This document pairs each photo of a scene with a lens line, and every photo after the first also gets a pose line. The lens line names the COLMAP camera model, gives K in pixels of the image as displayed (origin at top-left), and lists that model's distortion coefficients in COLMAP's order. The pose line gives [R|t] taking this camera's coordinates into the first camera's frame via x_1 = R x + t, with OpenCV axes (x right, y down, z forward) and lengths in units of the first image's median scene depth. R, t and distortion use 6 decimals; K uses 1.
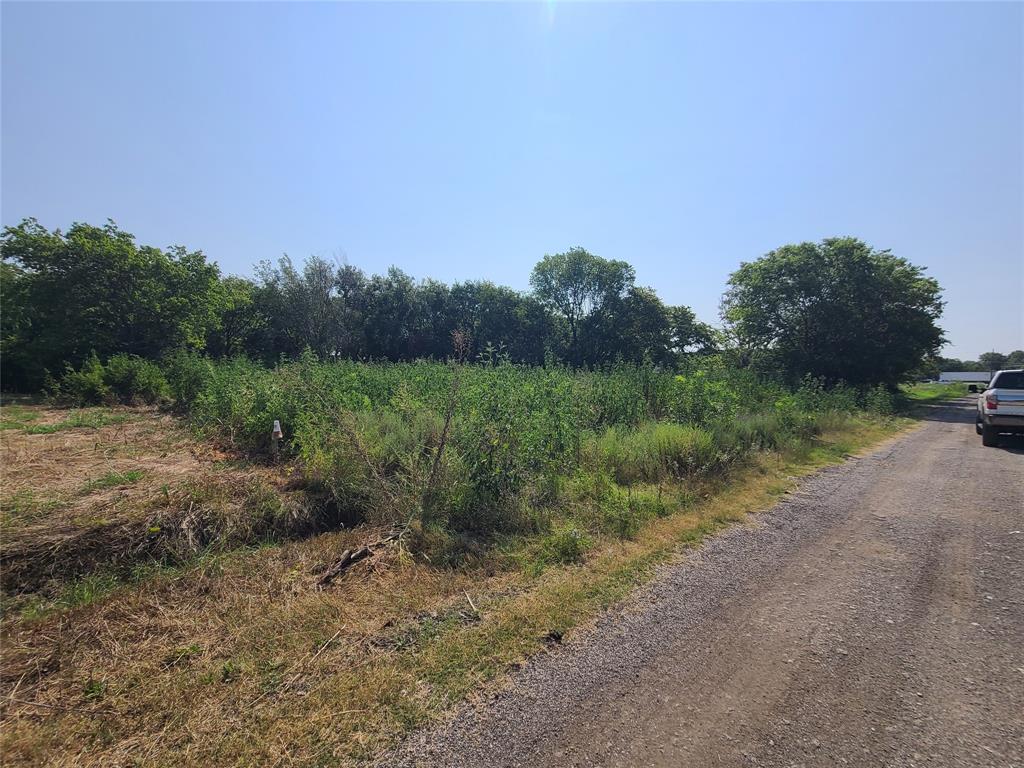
lens RADIAL K [[411.9, 0, 505.2], [0, 411.9, 375.3], [0, 0, 1]] dist [-0.004565, -0.000504]
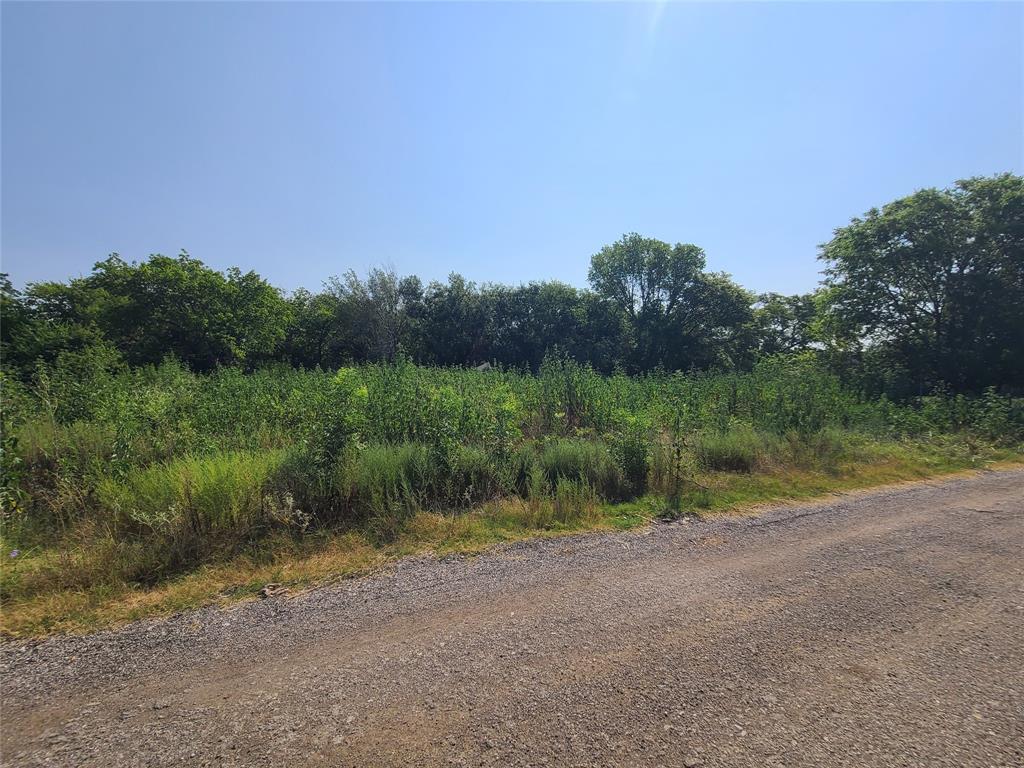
lens RADIAL K [[411.9, 0, 510.1], [0, 411.9, 383.8], [0, 0, 1]] dist [-0.004565, -0.000504]
pose [[0.961801, -0.006757, -0.273666, 0.583698], [0.008691, 0.999945, 0.005856, 0.007299], [0.273612, -0.008010, 0.961807, 0.298006]]
